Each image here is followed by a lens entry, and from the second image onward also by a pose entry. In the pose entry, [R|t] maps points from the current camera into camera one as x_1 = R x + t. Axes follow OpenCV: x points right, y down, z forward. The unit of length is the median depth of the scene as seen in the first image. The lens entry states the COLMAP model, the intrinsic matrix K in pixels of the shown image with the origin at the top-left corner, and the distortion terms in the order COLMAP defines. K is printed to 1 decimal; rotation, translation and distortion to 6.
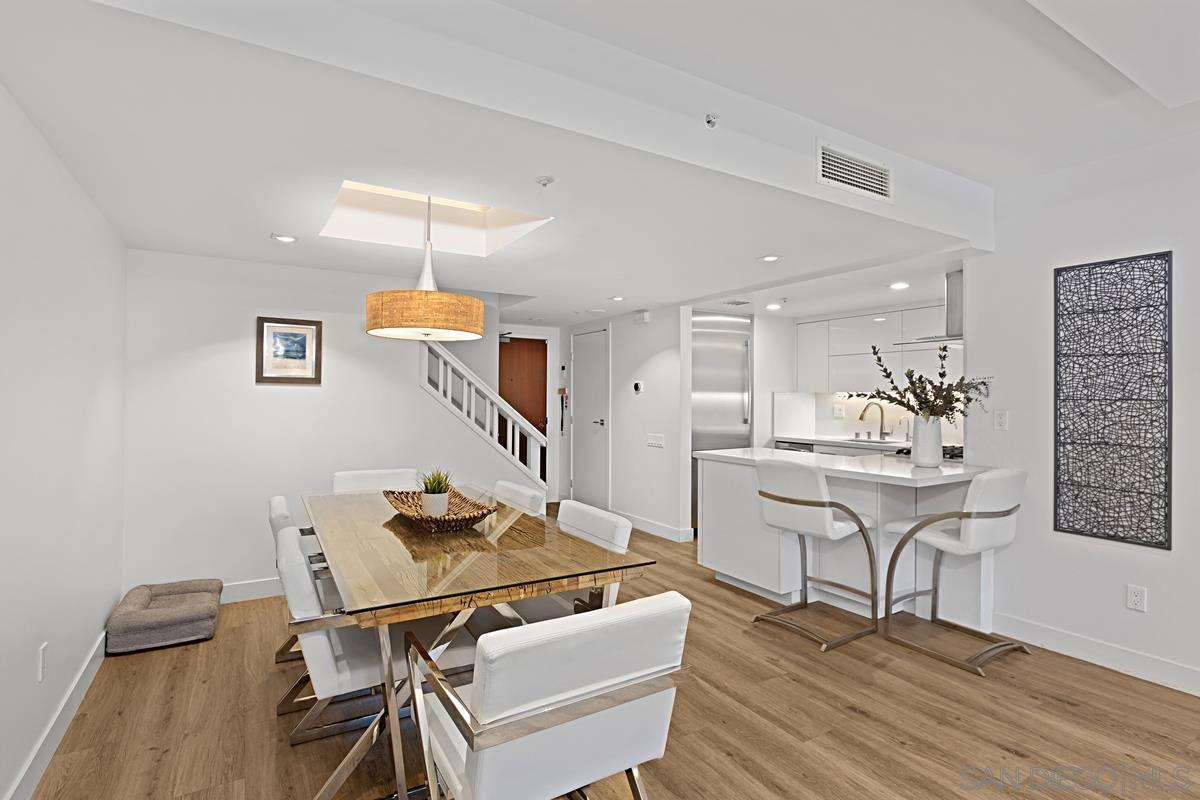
lens RADIAL K [[574.8, 0, 569.2], [0, 574.8, 393.5], [0, 0, 1]] dist [-0.002346, -0.001765]
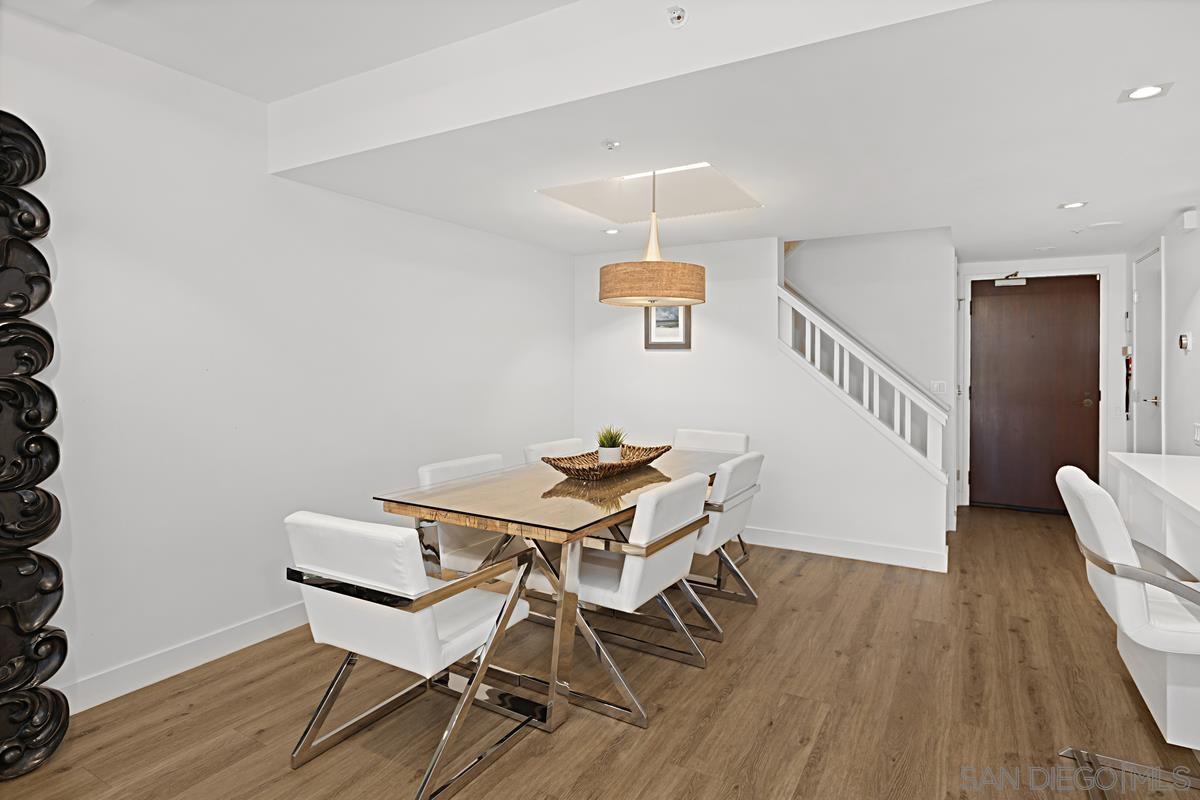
lens RADIAL K [[619.7, 0, 605.1], [0, 619.7, 358.6], [0, 0, 1]] dist [0.001753, -0.000612]
pose [[0.509813, -0.005550, -0.860267, 0.426826], [0.007102, 0.999972, -0.002242, 0.003325], [0.860256, -0.004966, 0.509839, 0.209295]]
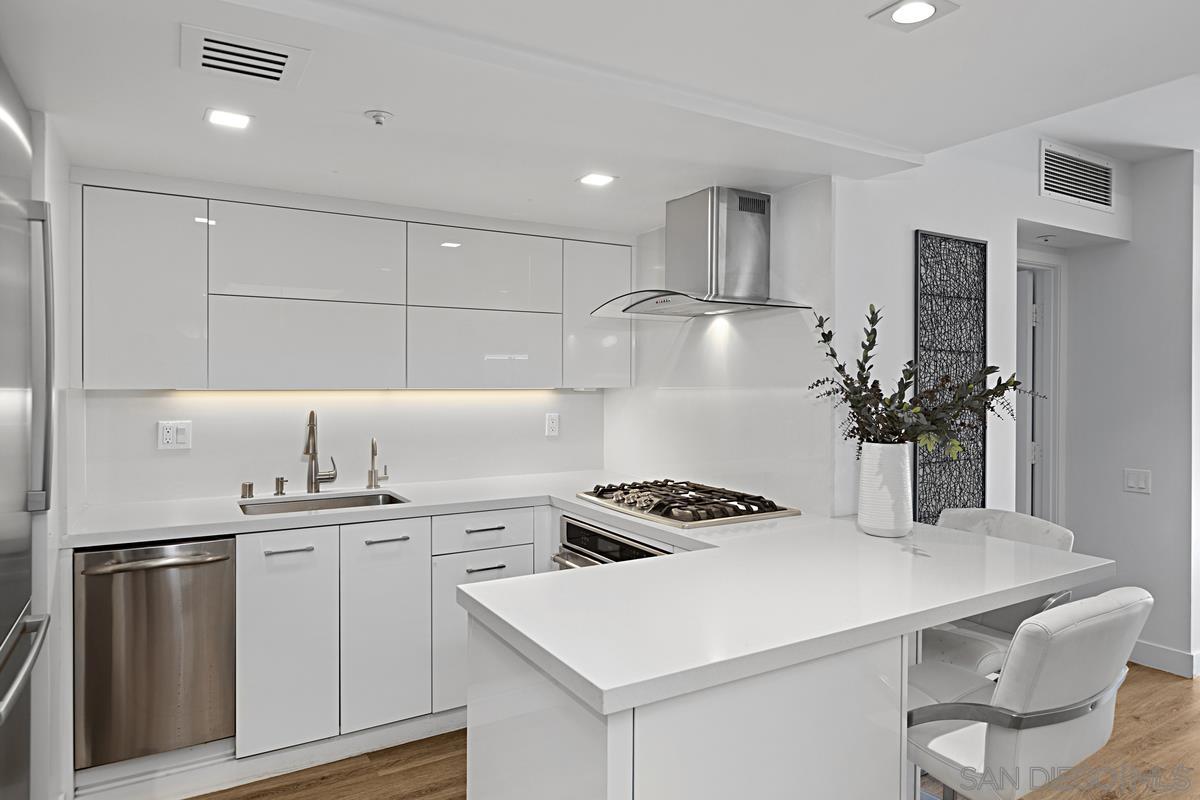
lens RADIAL K [[721.7, 0, 598.5], [0, 721.7, 398.0], [0, 0, 1]] dist [0.000224, -0.000270]
pose [[-0.022173, -0.031179, 0.999268, -0.039300], [-0.011374, 0.999457, 0.030933, -0.017112], [-0.999689, -0.010680, -0.022515, 0.845542]]
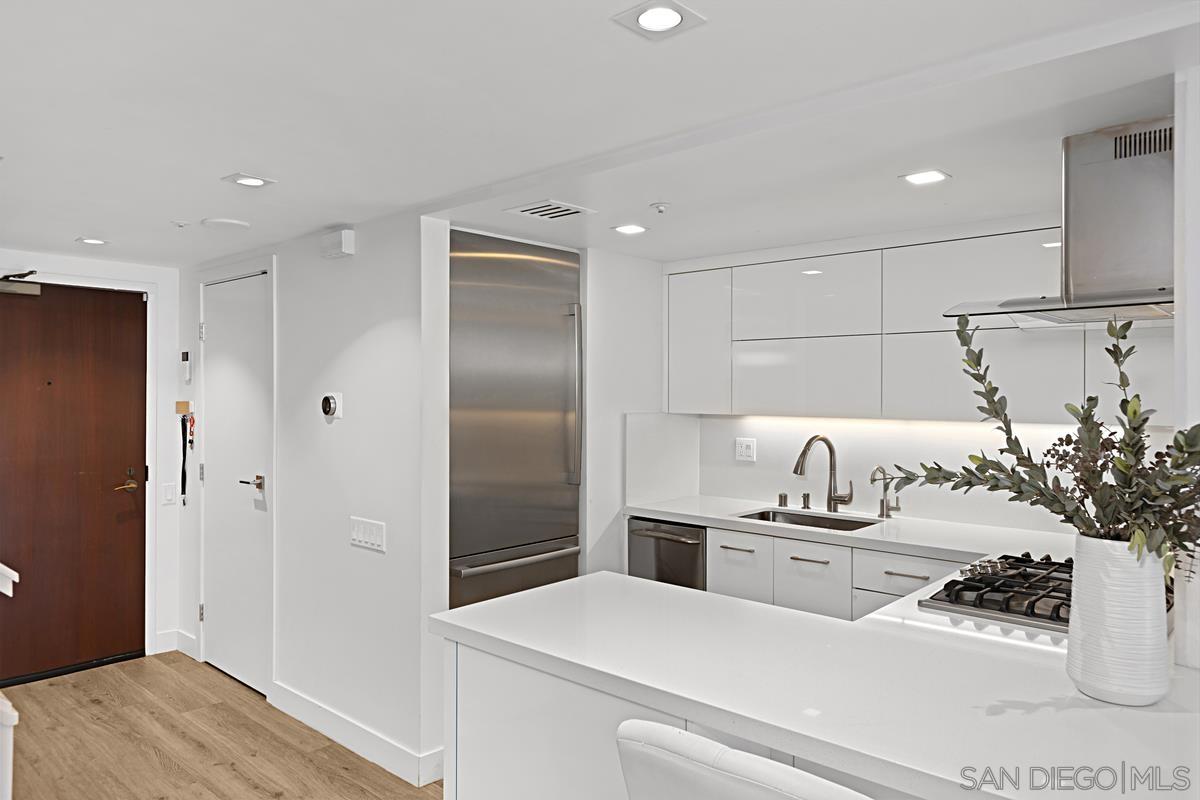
lens RADIAL K [[799.0, 0, 590.9], [0, 799.0, 399.6], [0, 0, 1]] dist [0.000017, -0.001670]
pose [[0.946782, -0.004023, 0.321851, 0.132259], [-0.000841, 0.999888, 0.014974, -0.029403], [-0.321875, -0.014448, 0.946672, 0.442038]]
